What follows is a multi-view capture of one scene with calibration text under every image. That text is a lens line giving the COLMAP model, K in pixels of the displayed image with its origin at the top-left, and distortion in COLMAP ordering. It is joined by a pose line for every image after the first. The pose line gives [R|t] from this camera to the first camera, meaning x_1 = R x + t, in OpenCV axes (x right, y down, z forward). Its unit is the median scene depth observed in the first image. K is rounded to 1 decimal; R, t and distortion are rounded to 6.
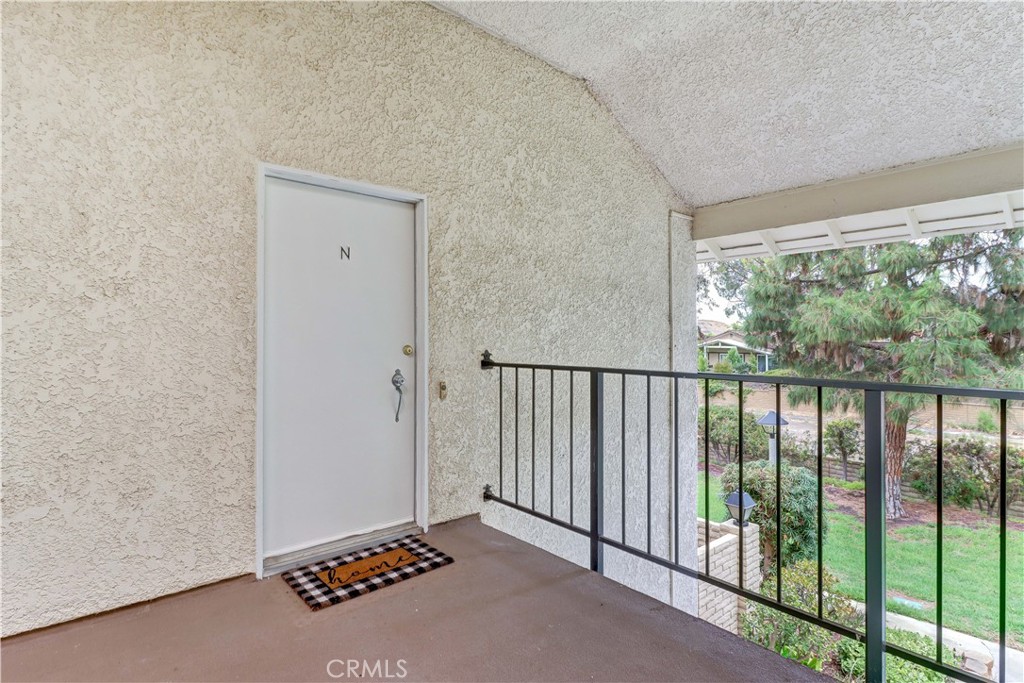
lens RADIAL K [[514.9, 0, 517.9], [0, 514.9, 341.6], [0, 0, 1]] dist [0.004087, -0.005809]
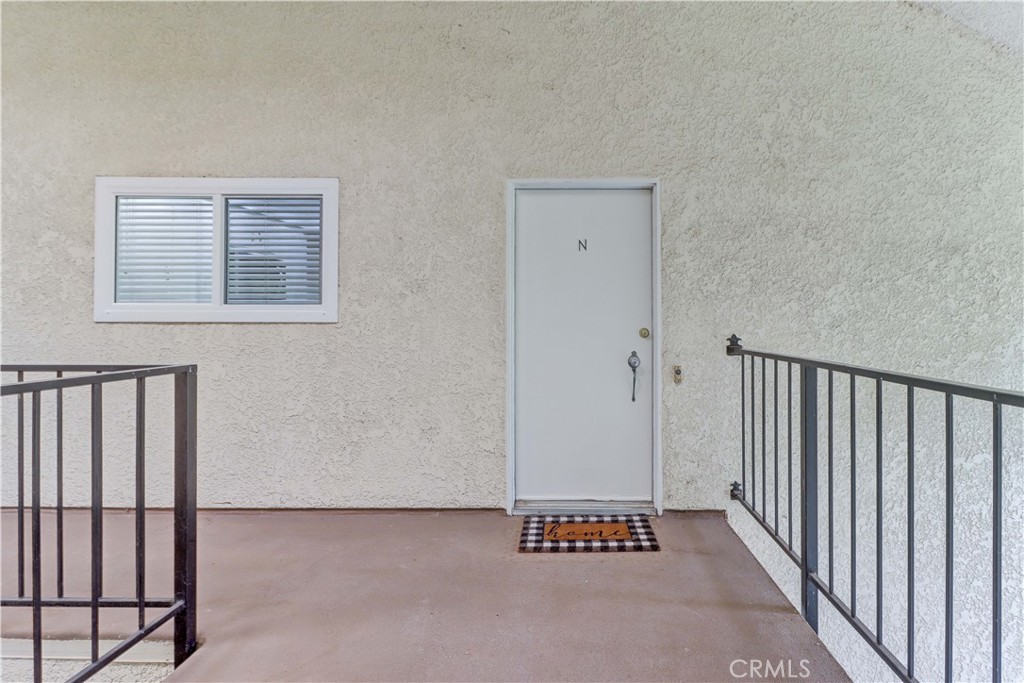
lens RADIAL K [[474.4, 0, 491.8], [0, 474.4, 324.1], [0, 0, 1]] dist [0.016521, -0.009099]
pose [[0.759180, 0.005837, -0.650854, 0.198050], [-0.004020, 0.999983, 0.004278, -0.004211], [0.650868, -0.000631, 0.759191, 0.096873]]
